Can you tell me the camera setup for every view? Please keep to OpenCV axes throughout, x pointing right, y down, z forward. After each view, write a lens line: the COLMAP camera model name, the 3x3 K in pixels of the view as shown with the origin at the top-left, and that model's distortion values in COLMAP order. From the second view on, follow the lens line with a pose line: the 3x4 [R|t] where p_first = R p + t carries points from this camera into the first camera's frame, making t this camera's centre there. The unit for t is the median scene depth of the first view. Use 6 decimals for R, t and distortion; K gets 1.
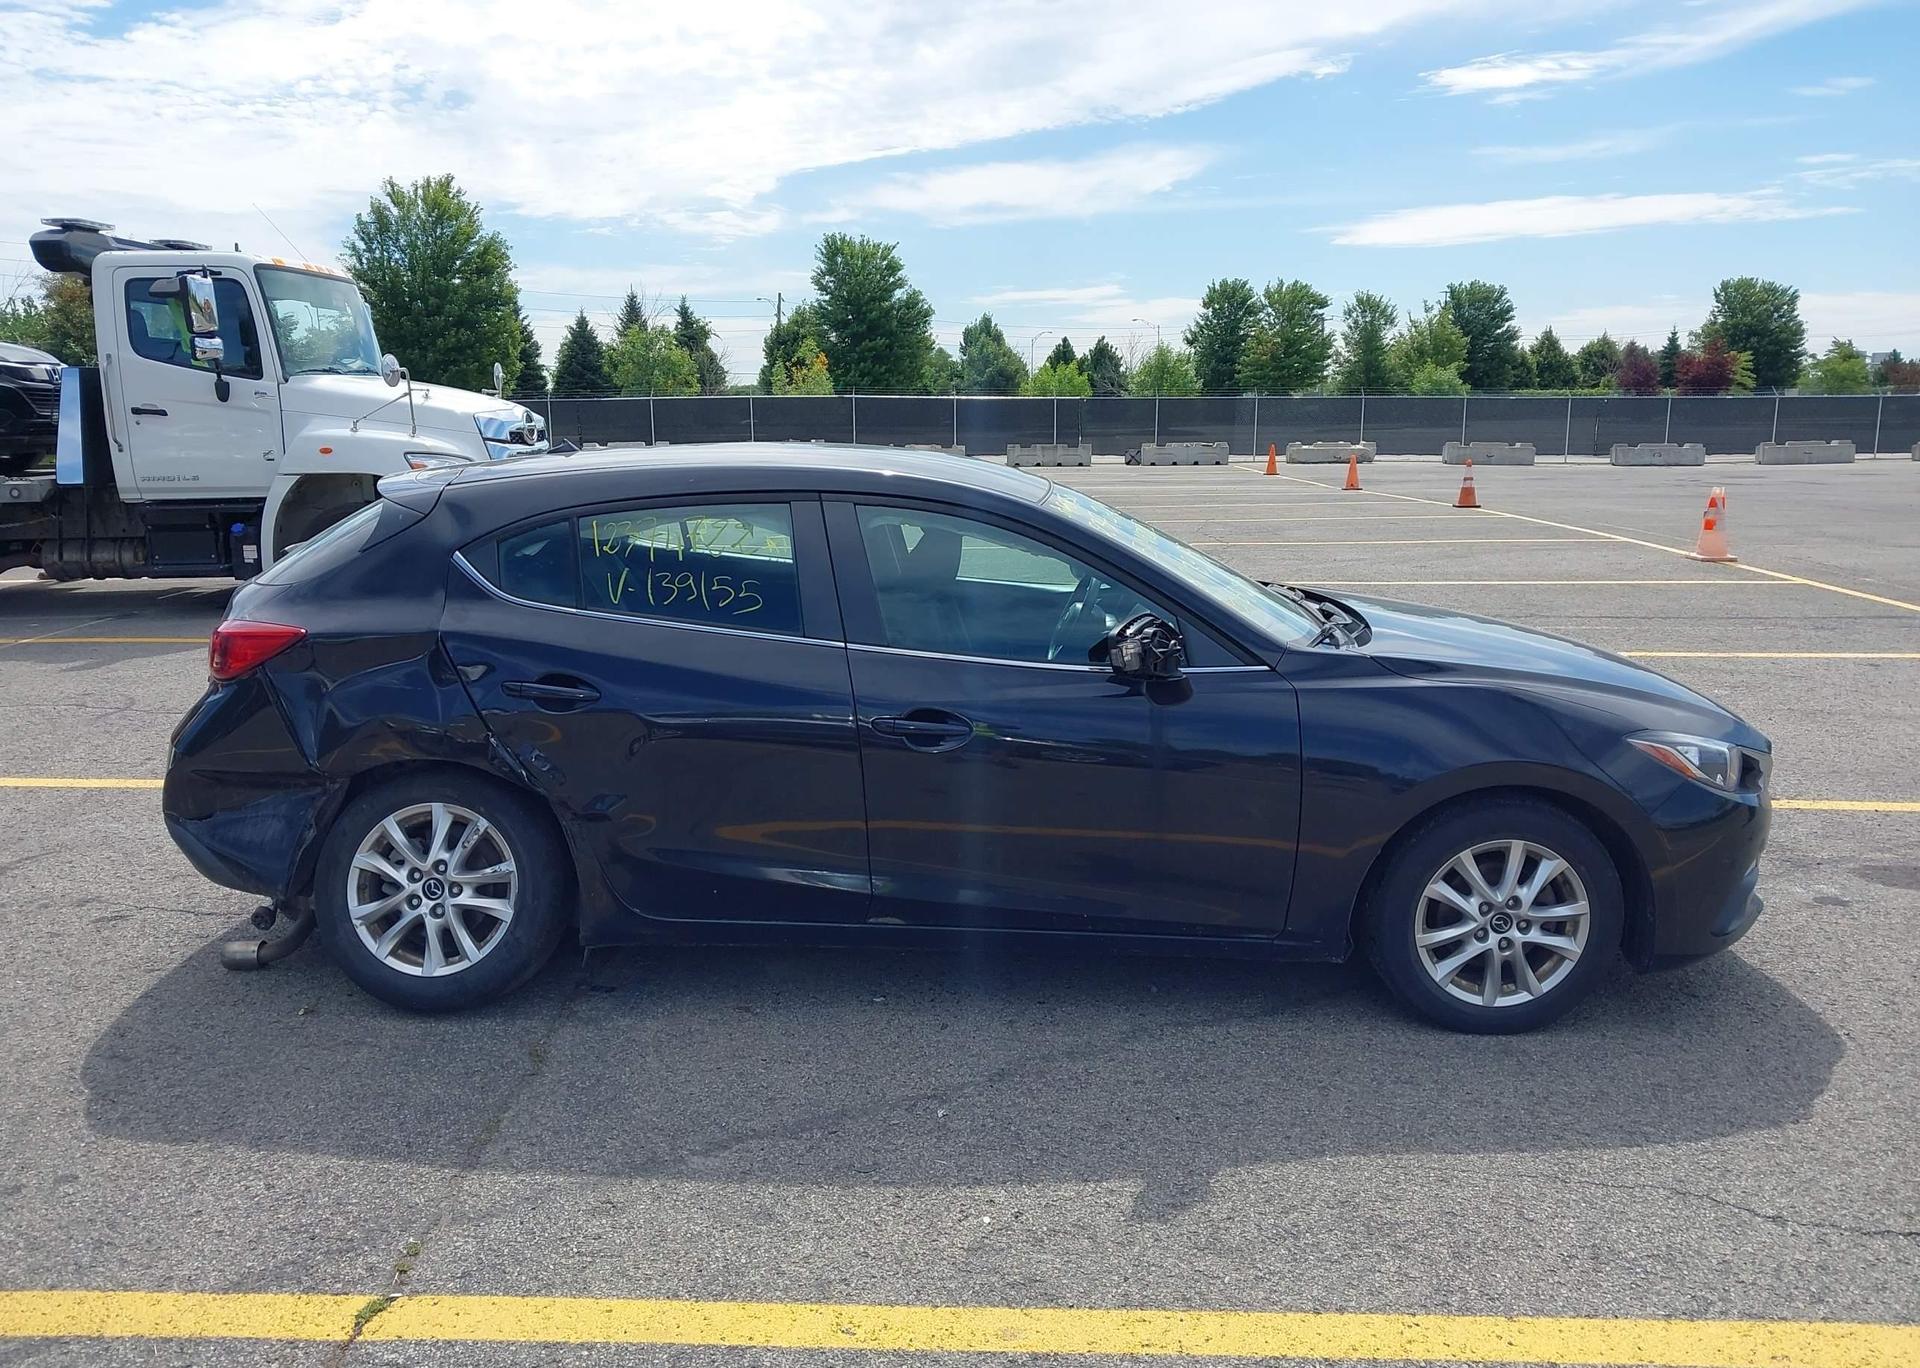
lens RADIAL K [[1546.2, 0, 930.2], [0, 1546.2, 682.8], [0, 0, 1]] dist [0.003315, -0.000479]
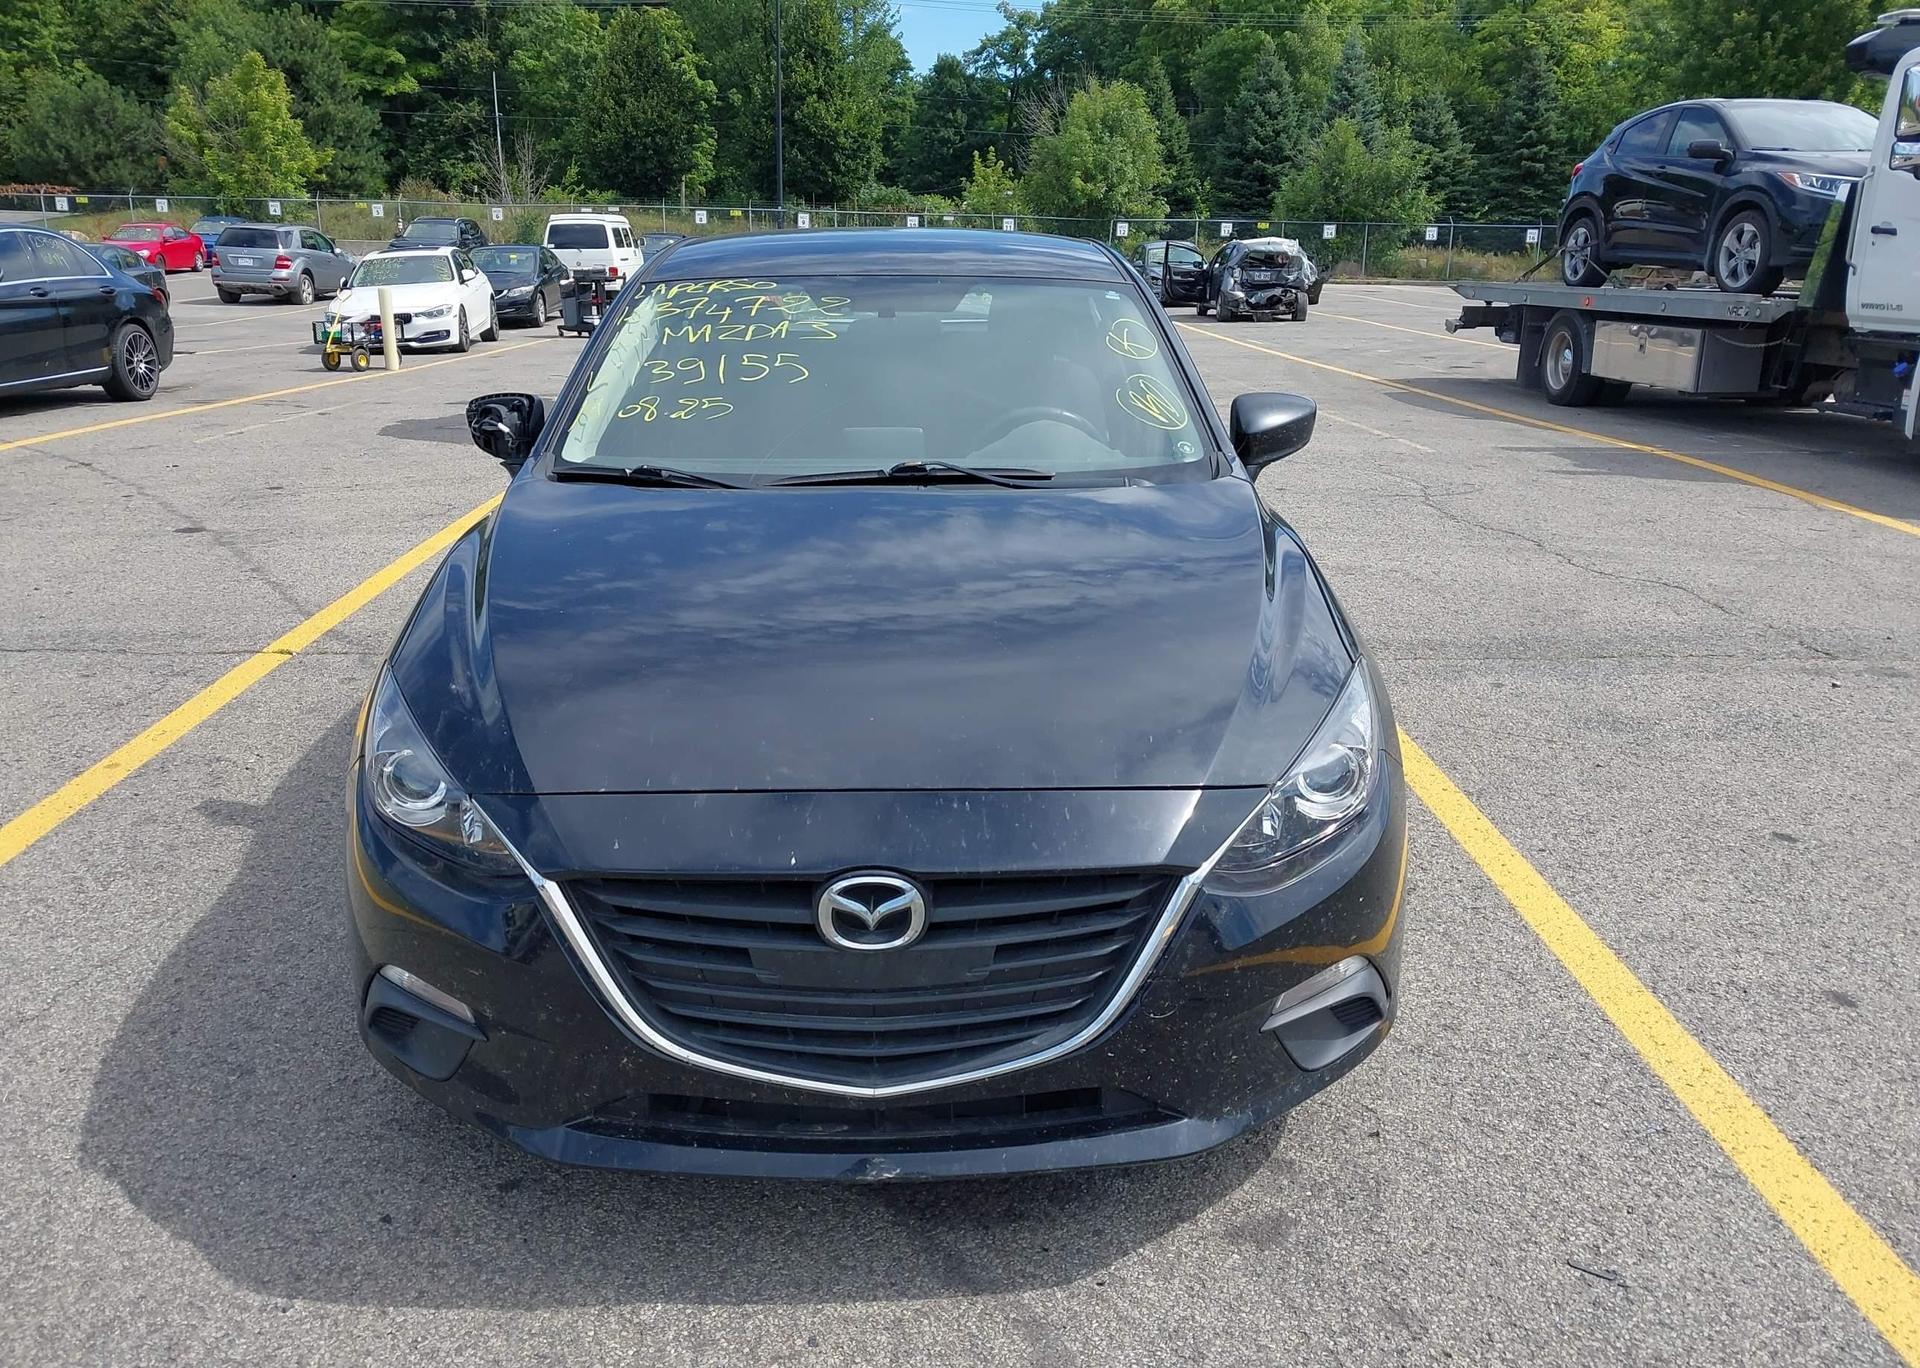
lens RADIAL K [[1523.6, 0, 932.2], [0, 1523.6, 679.3], [0, 0, 1]] dist [-0.007841, 0.018941]
pose [[0.036270, 0.285449, -0.957707, 0.071627], [-0.196335, 0.941696, 0.273241, -0.011513], [0.979866, 0.178121, 0.090199, 0.077452]]
